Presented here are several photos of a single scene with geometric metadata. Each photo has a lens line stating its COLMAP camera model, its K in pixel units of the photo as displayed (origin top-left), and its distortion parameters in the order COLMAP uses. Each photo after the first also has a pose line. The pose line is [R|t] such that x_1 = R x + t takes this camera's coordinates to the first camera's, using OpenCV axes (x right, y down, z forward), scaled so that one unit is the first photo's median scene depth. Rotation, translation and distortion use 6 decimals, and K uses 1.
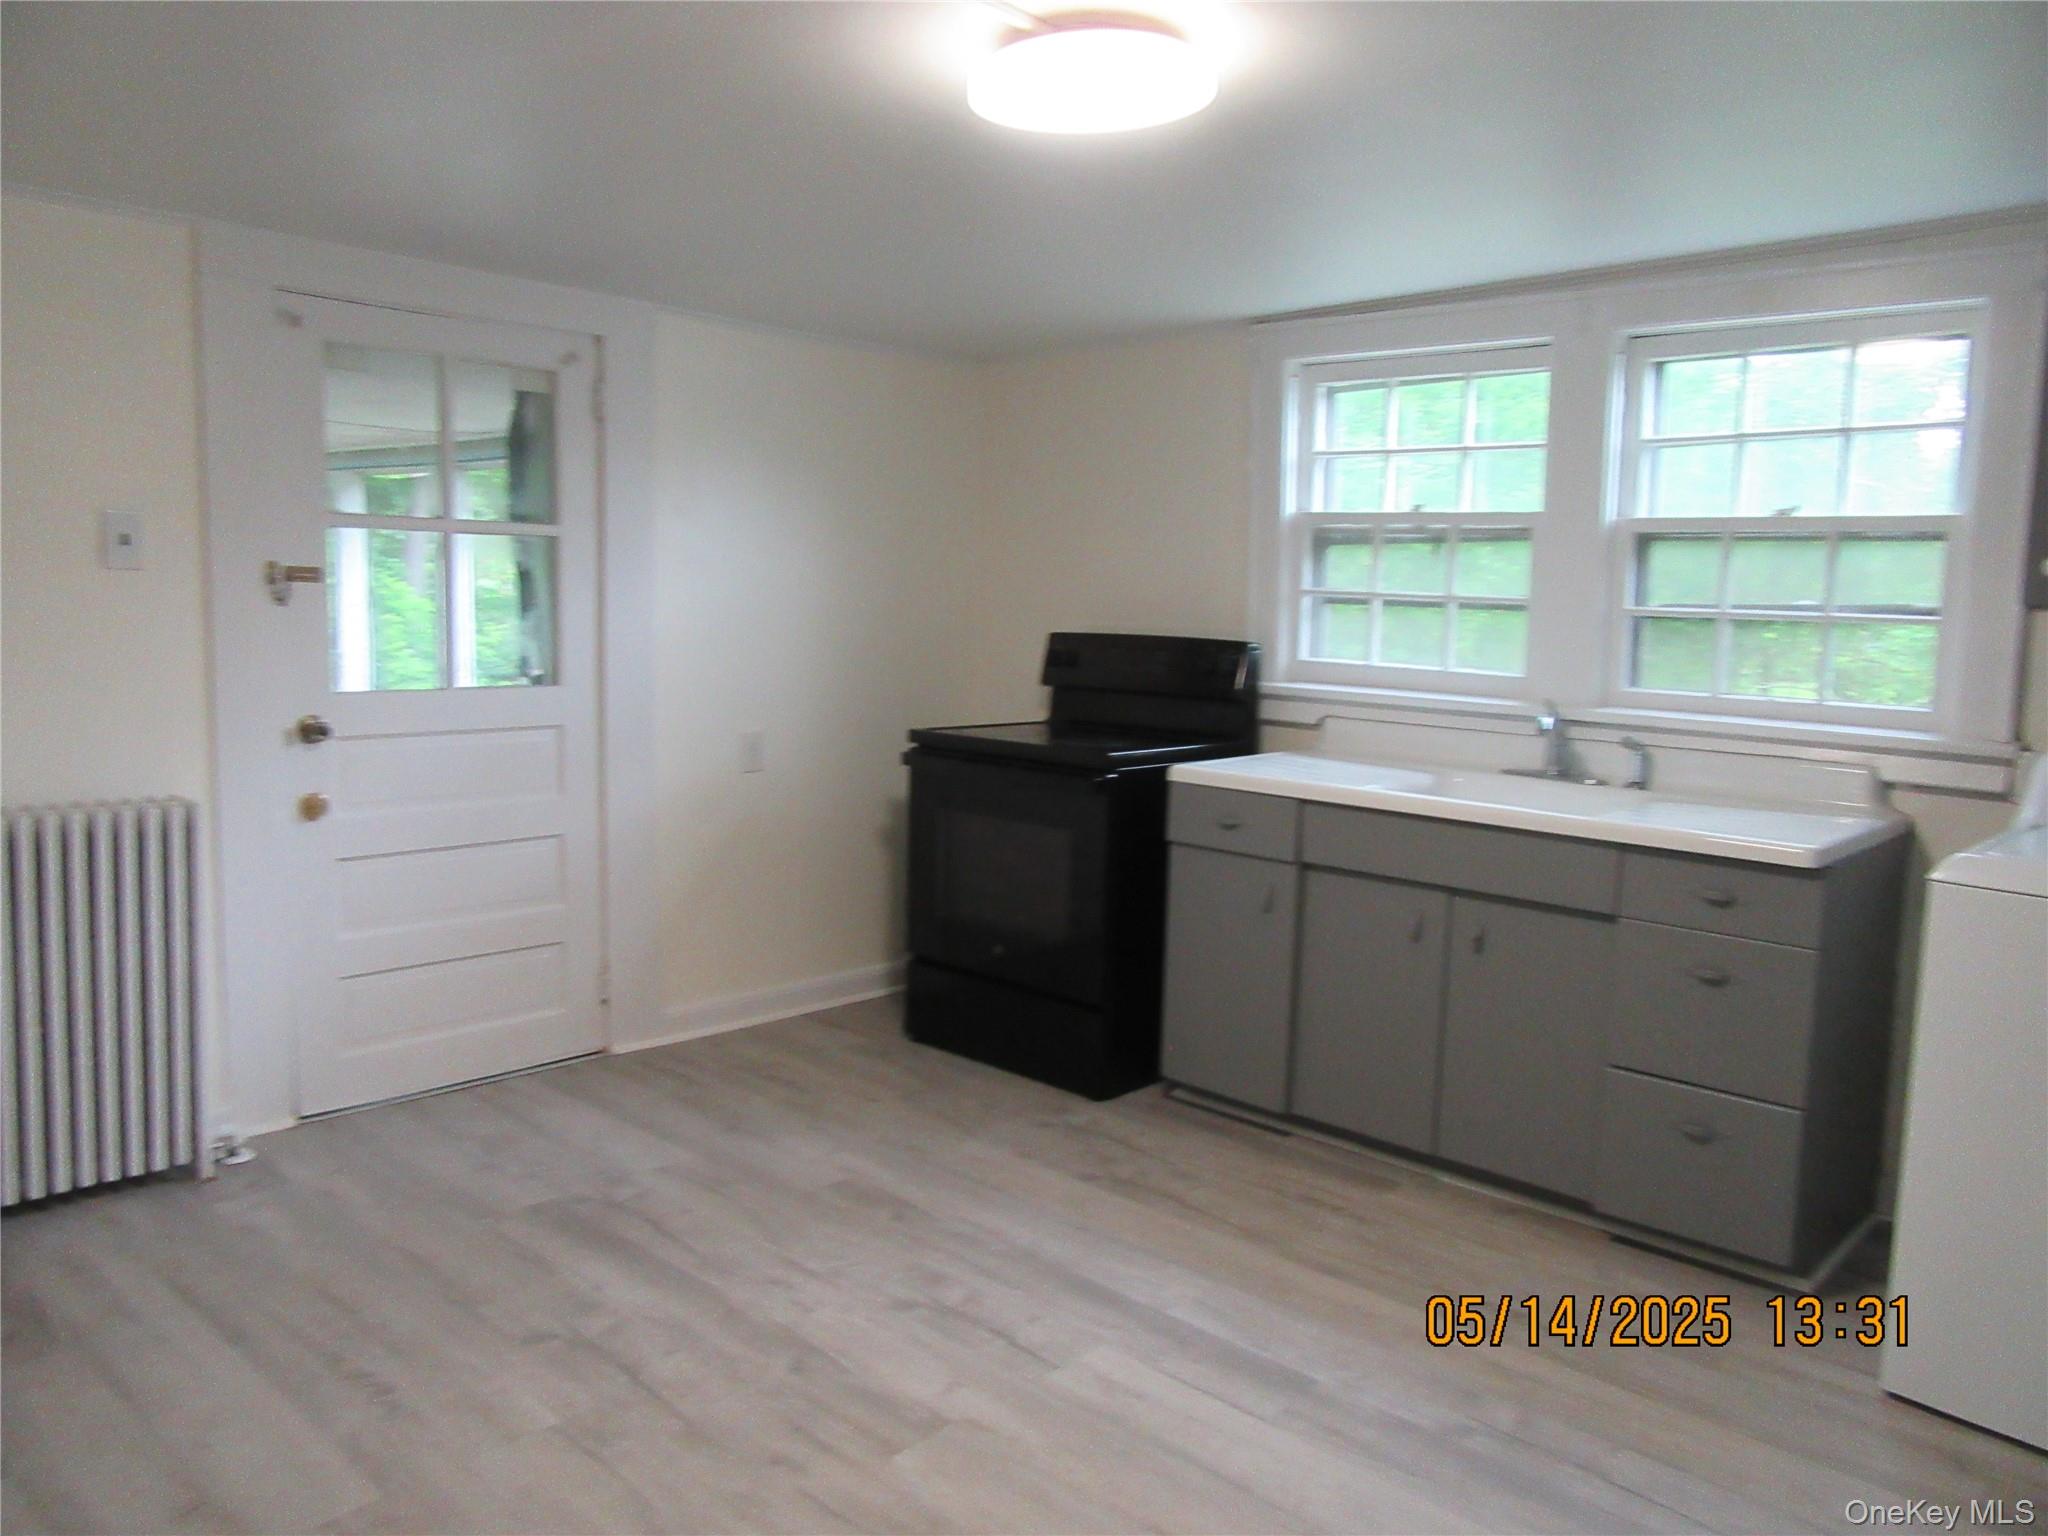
lens RADIAL K [[1516.0, 0, 1030.5], [0, 1516.0, 756.9], [0, 0, 1]] dist [-0.005591, 0.009444]
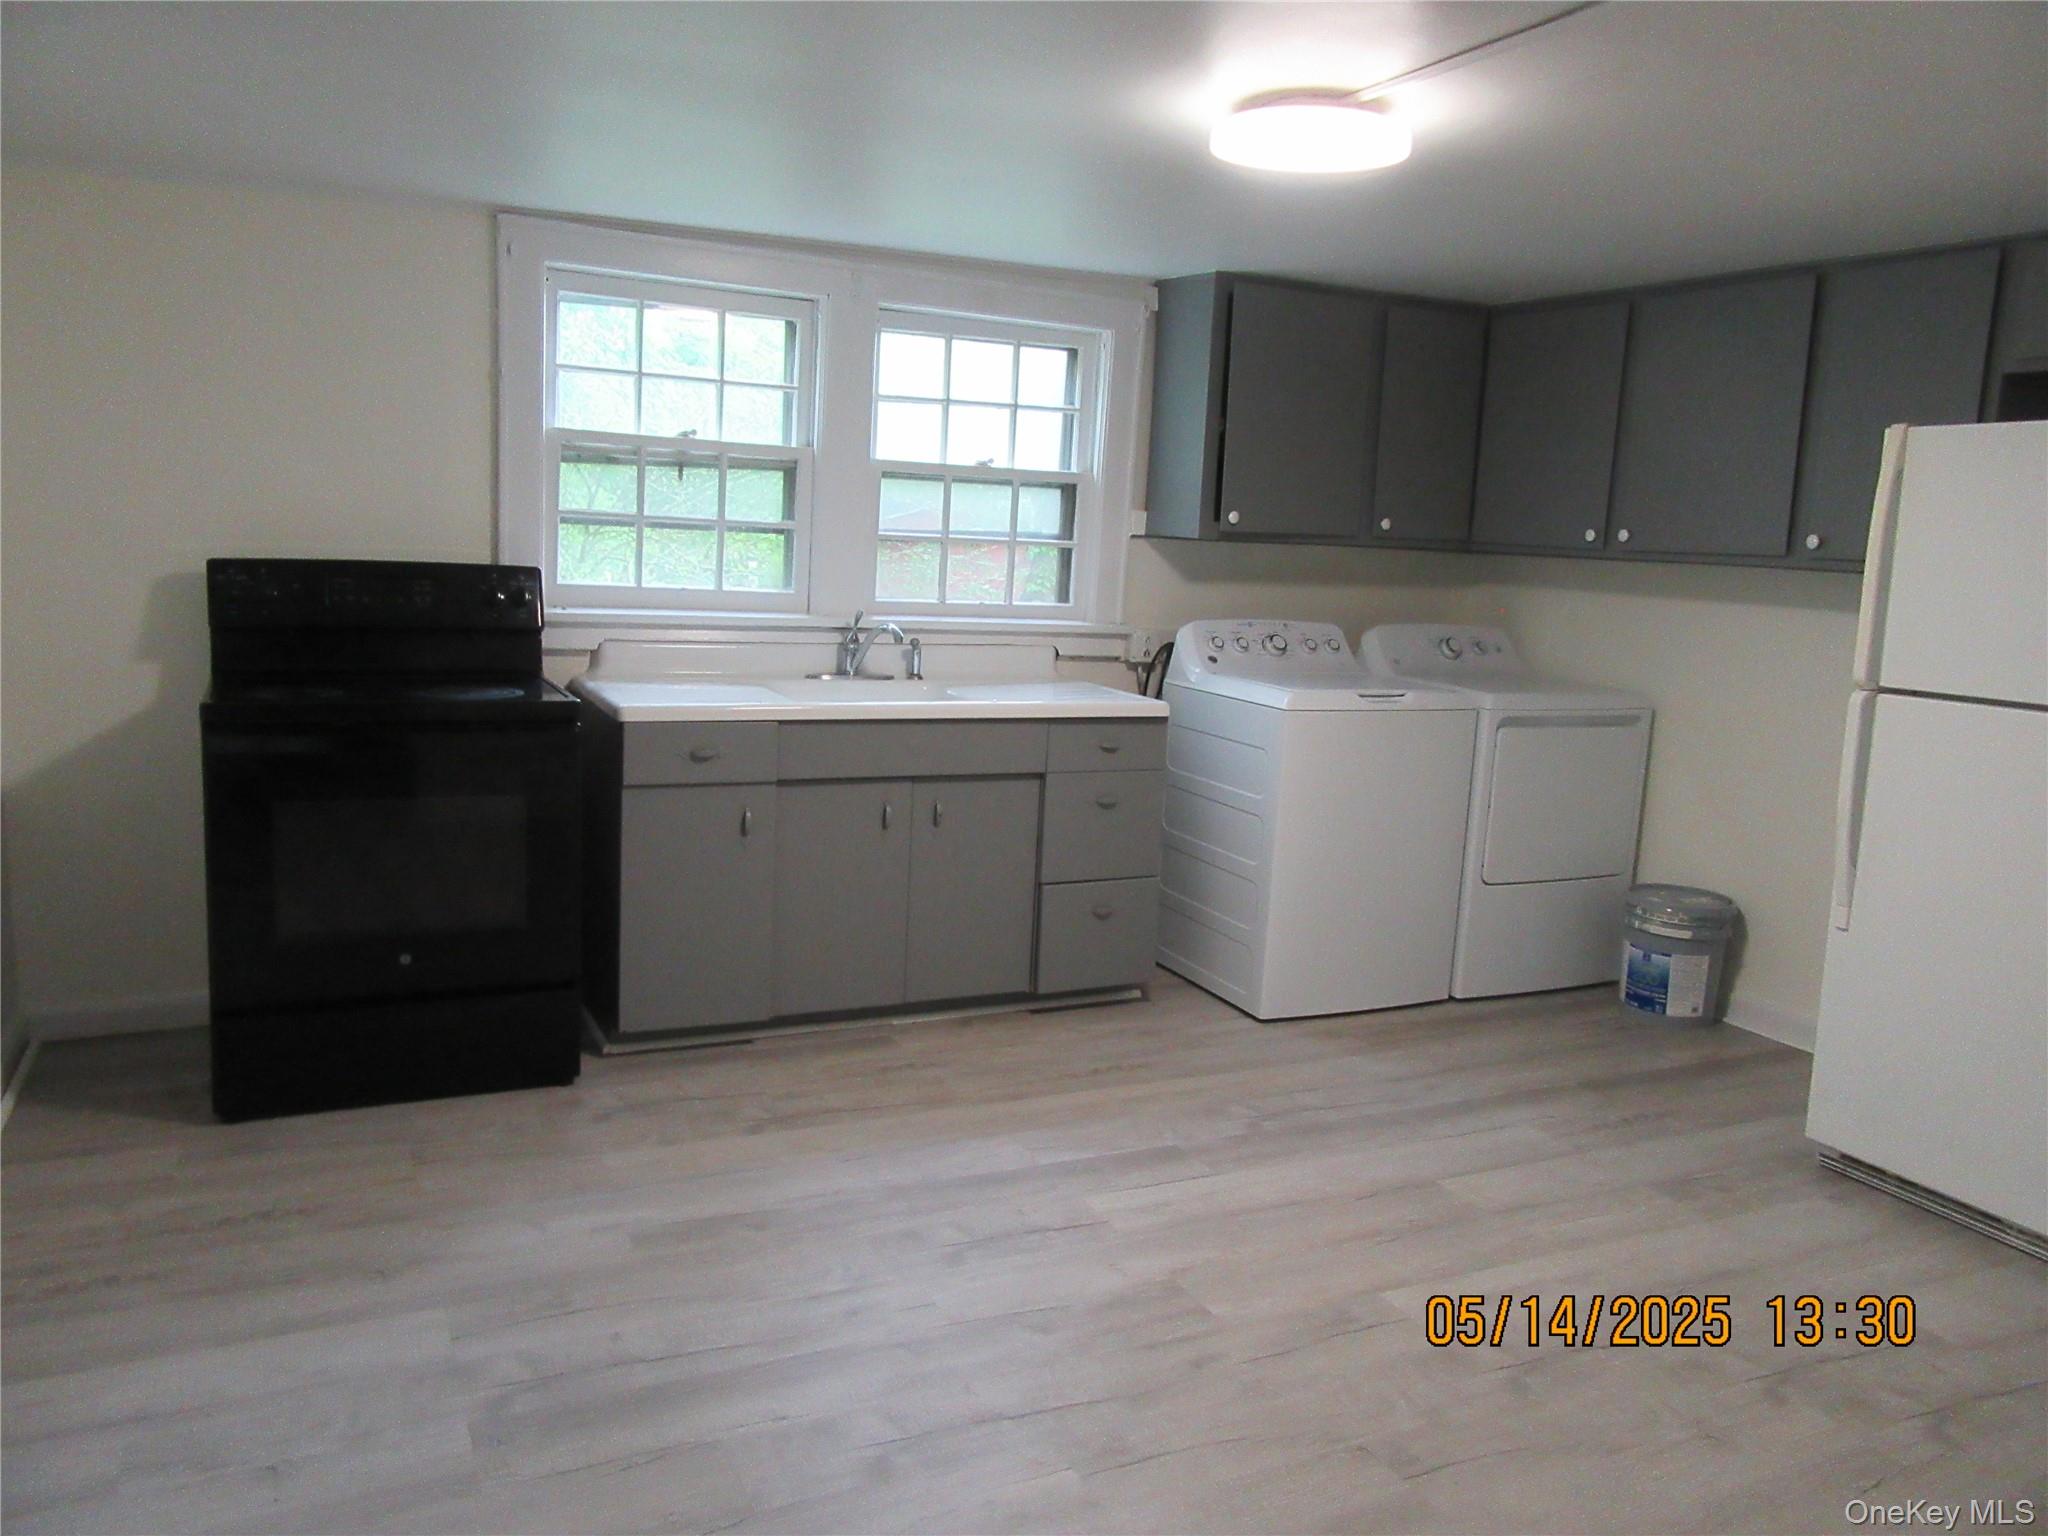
lens RADIAL K [[1516.0, 0, 1030.5], [0, 1516.0, 756.9], [0, 0, 1]] dist [-0.005591, 0.009444]
pose [[0.353326, -0.147086, 0.923865, -0.767064], [0.065909, 0.989022, 0.132253, -0.078289], [-0.933175, 0.014163, 0.359142, 0.478120]]
